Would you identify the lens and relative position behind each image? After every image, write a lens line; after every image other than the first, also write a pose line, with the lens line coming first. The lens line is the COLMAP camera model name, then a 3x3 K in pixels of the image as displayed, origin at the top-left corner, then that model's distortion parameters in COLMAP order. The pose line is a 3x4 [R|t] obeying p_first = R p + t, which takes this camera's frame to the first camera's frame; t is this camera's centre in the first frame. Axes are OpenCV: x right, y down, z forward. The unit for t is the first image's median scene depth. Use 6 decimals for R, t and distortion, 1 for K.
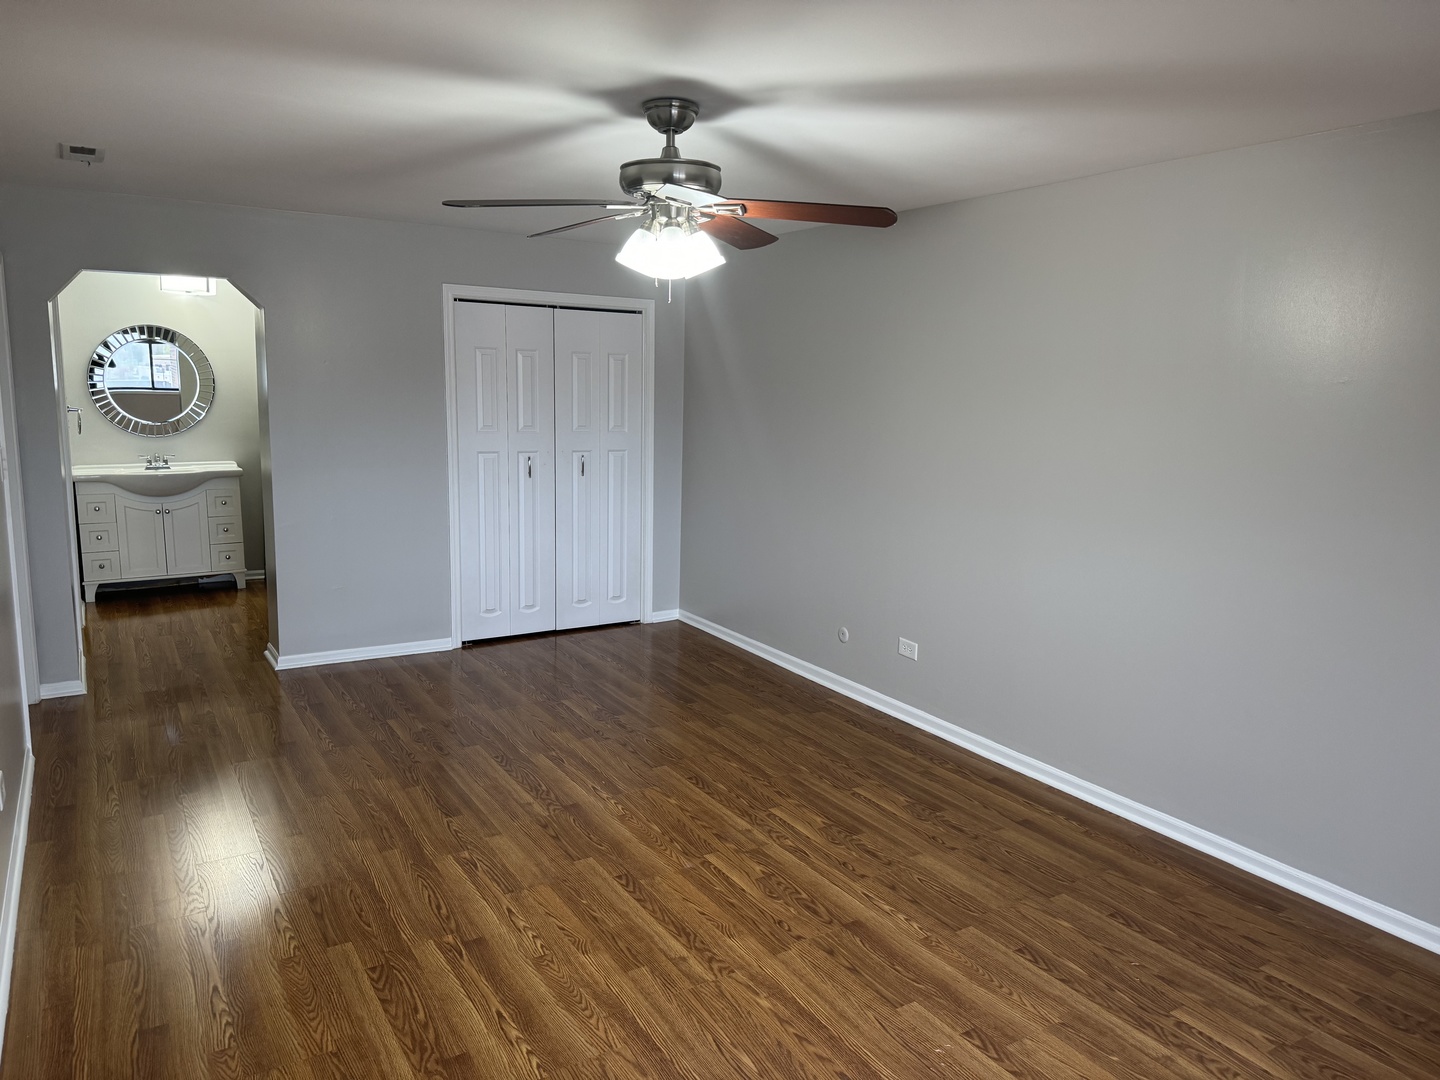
lens RADIAL K [[972.1, 0, 720.0], [0, 972.1, 540.0], [0, 0, 1]] dist [0.061005, -0.121707]
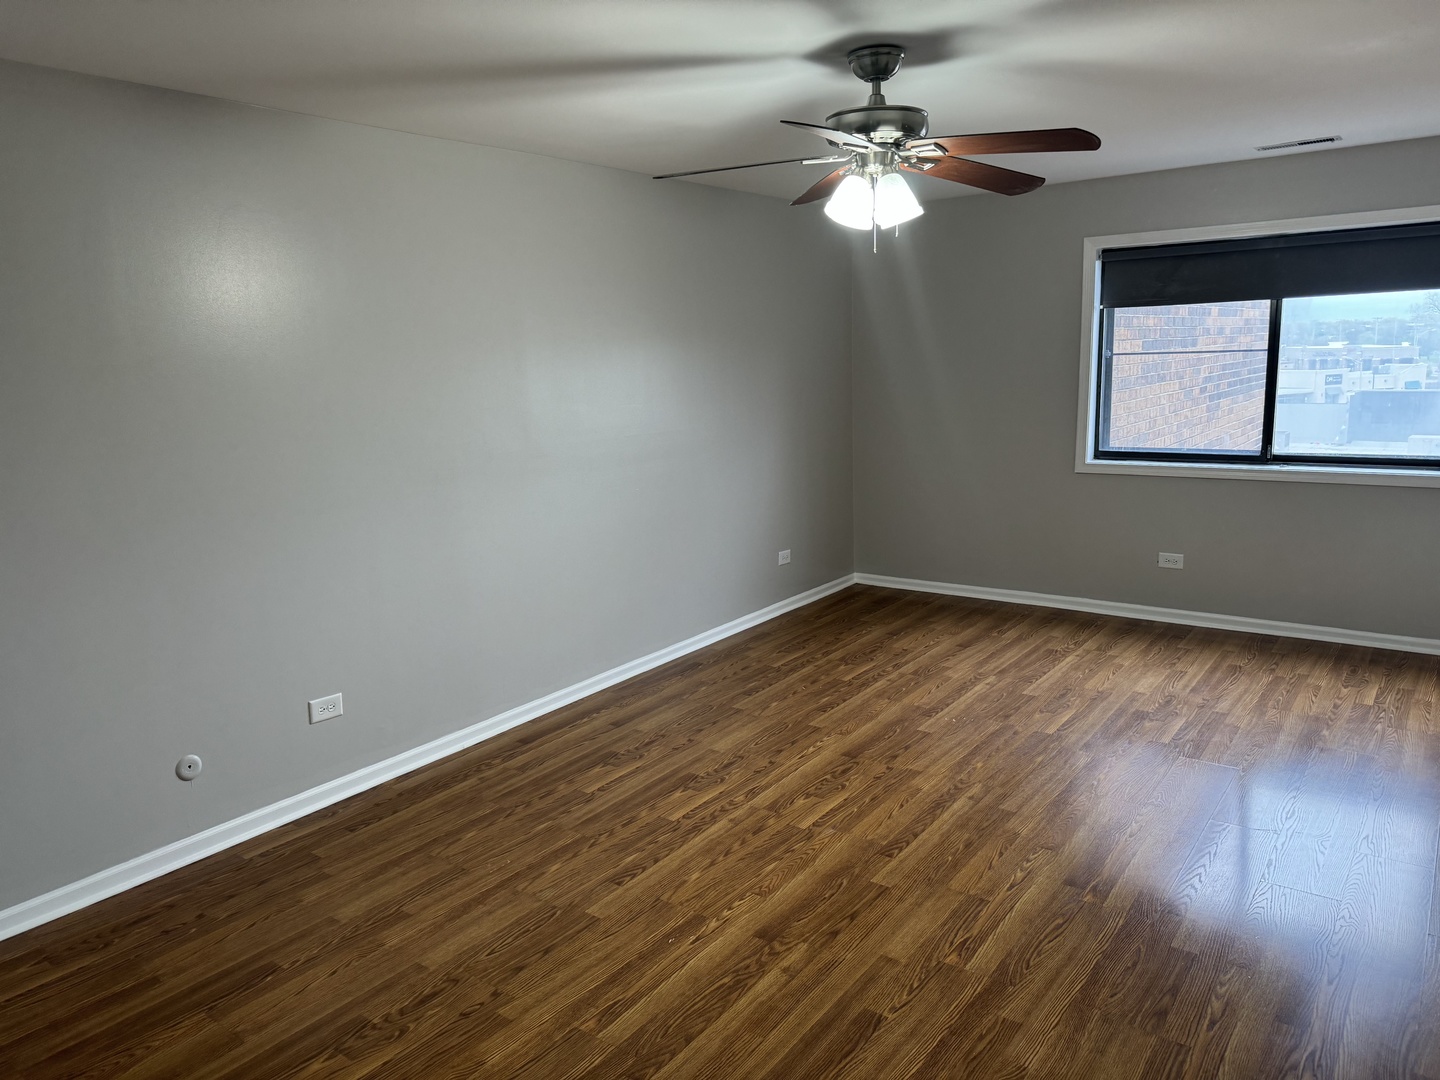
lens RADIAL K [[1004.4, 0, 739.6], [0, 1004.4, 540.8], [0, 0, 1]] dist [0.115245, -0.163380]
pose [[-0.365071, -0.191318, 0.911110, -0.969932], [0.179598, 0.945801, 0.270565, -0.259031], [-0.913492, 0.262409, -0.310924, 1.479130]]
